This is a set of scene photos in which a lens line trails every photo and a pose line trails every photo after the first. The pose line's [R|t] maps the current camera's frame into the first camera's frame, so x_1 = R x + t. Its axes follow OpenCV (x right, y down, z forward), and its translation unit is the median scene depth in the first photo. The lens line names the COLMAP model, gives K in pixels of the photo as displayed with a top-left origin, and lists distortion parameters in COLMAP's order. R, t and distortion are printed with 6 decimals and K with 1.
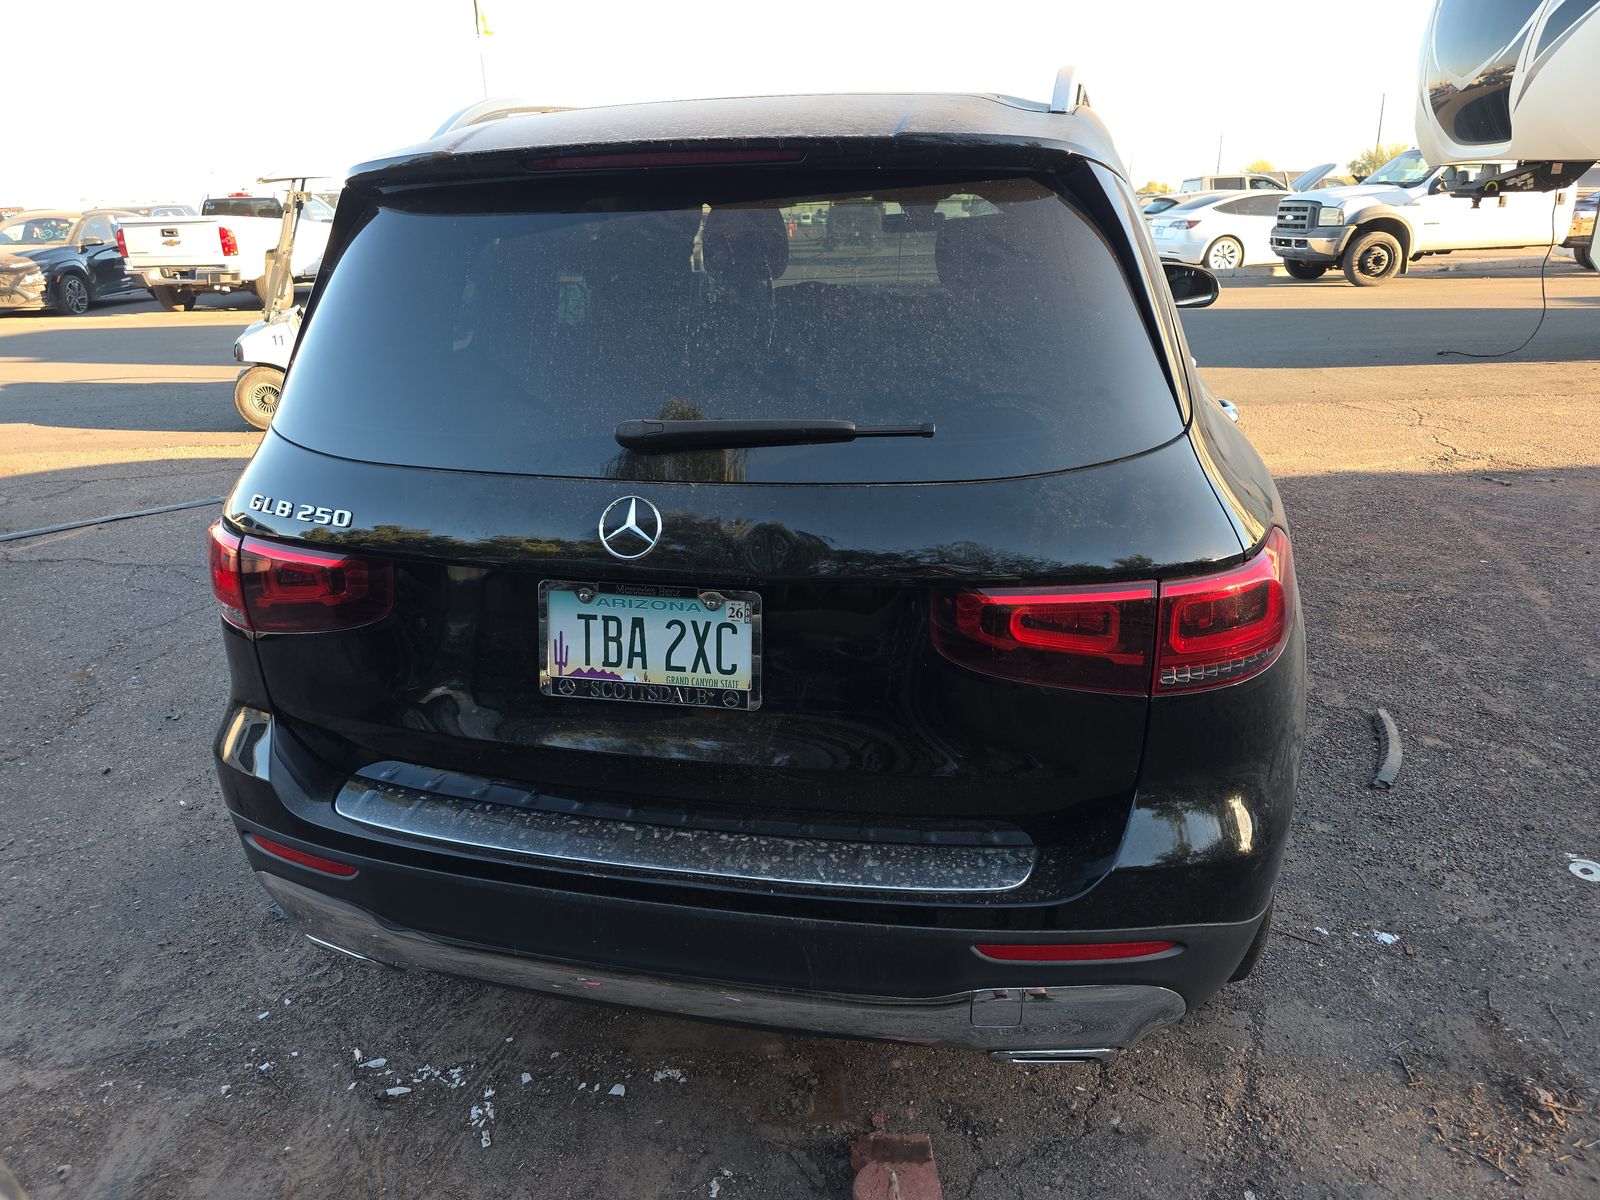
lens RADIAL K [[1067.5, 0, 800.1], [0, 1067.5, 575.1], [0, 0, 1]] dist [0.044979, -0.045768]
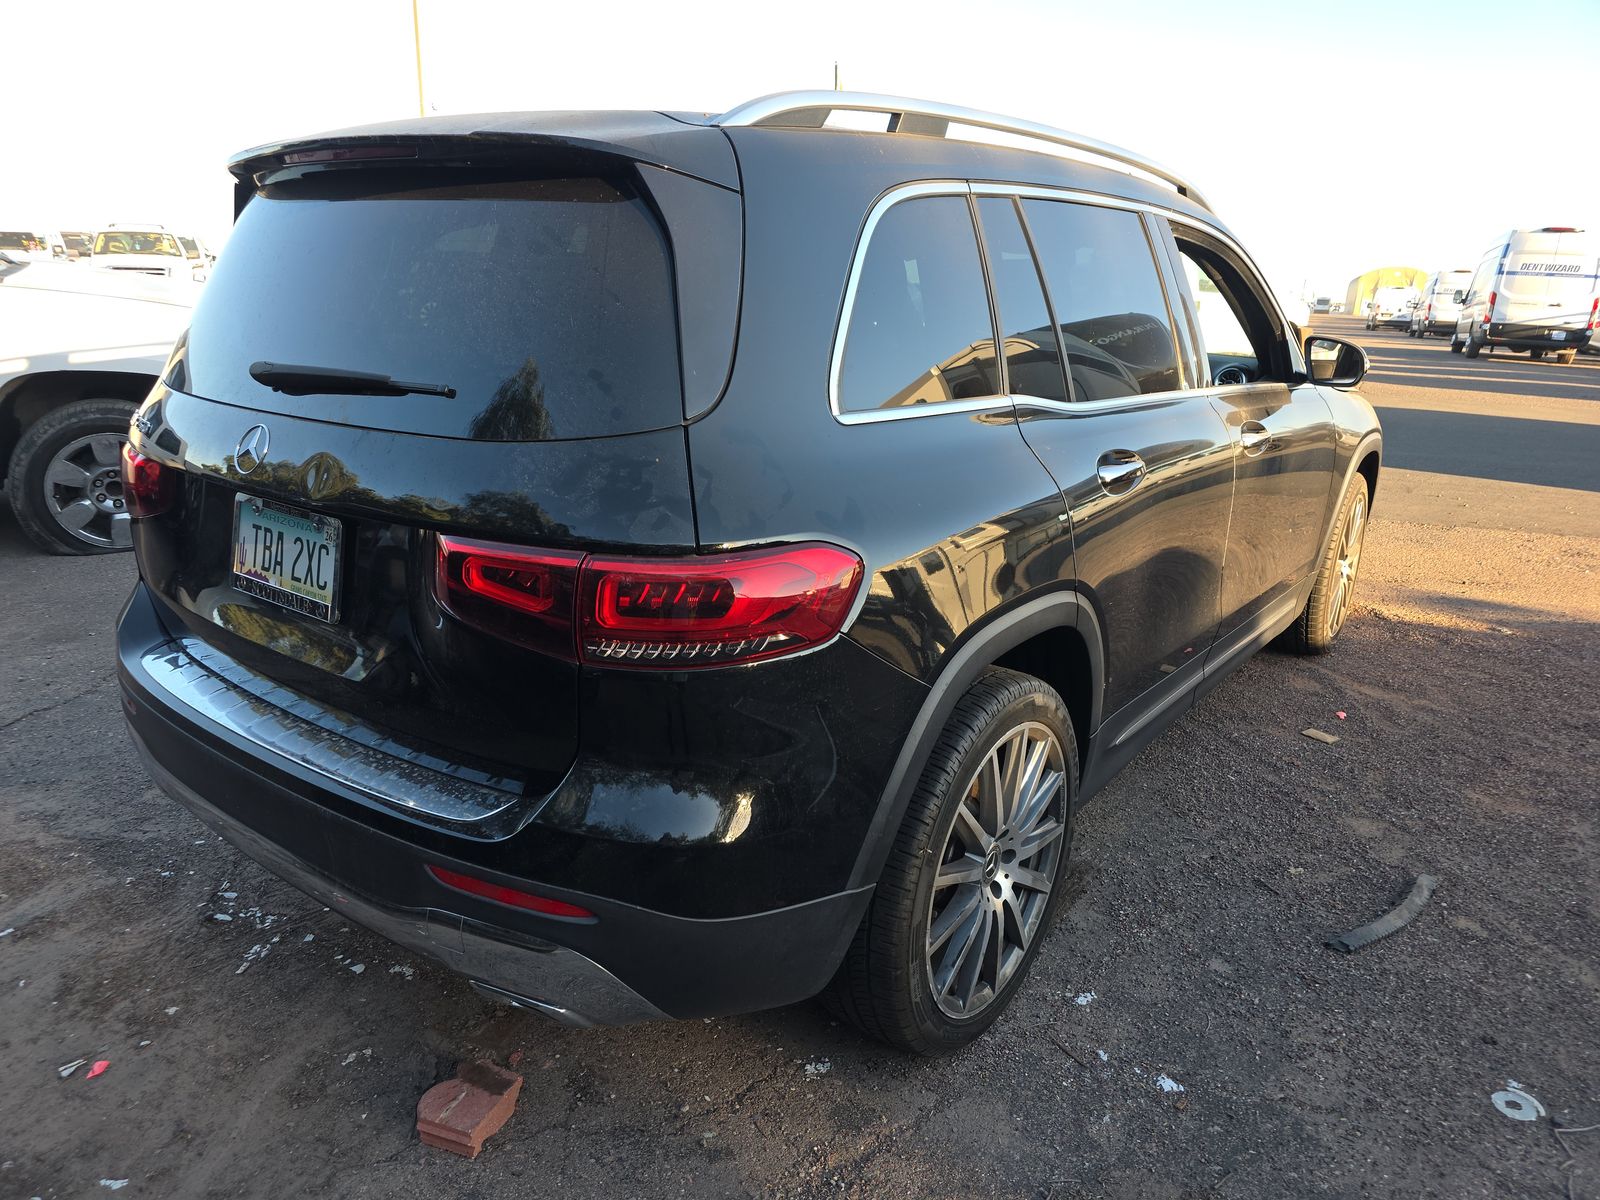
lens RADIAL K [[1067.5, 0, 810.6], [0, 1067.5, 601.6], [0, 0, 1]] dist [0.044979, -0.045768]
pose [[0.914802, 0.163606, -0.369284, 0.838802], [-0.178563, 0.983907, -0.006436, 0.017905], [0.362288, 0.071828, 0.929294, 0.100624]]
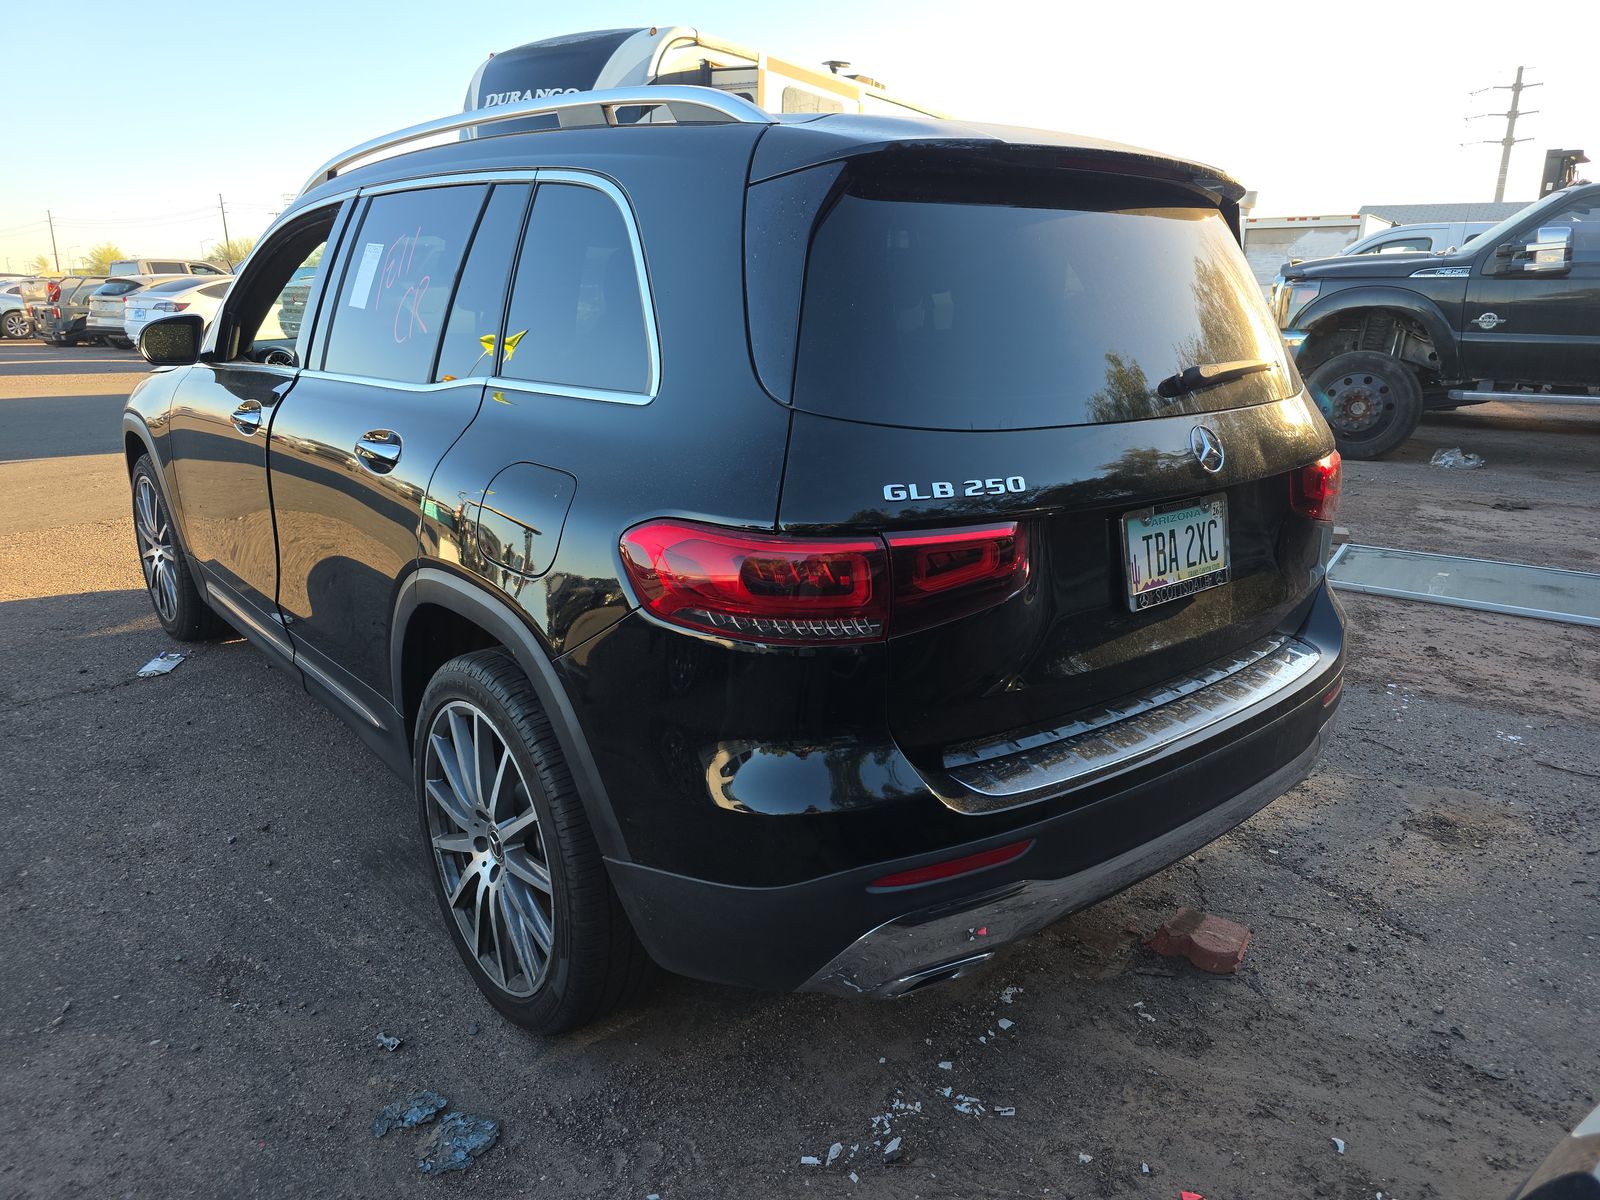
lens RADIAL K [[1067.5, 0, 792.7], [0, 1067.5, 597.0], [0, 0, 1]] dist [0.044979, -0.045768]
pose [[0.605434, -0.192074, 0.772371, -1.376440], [0.237242, 0.969880, 0.055225, -0.056806], [-0.759714, 0.149804, 0.632766, 0.554632]]
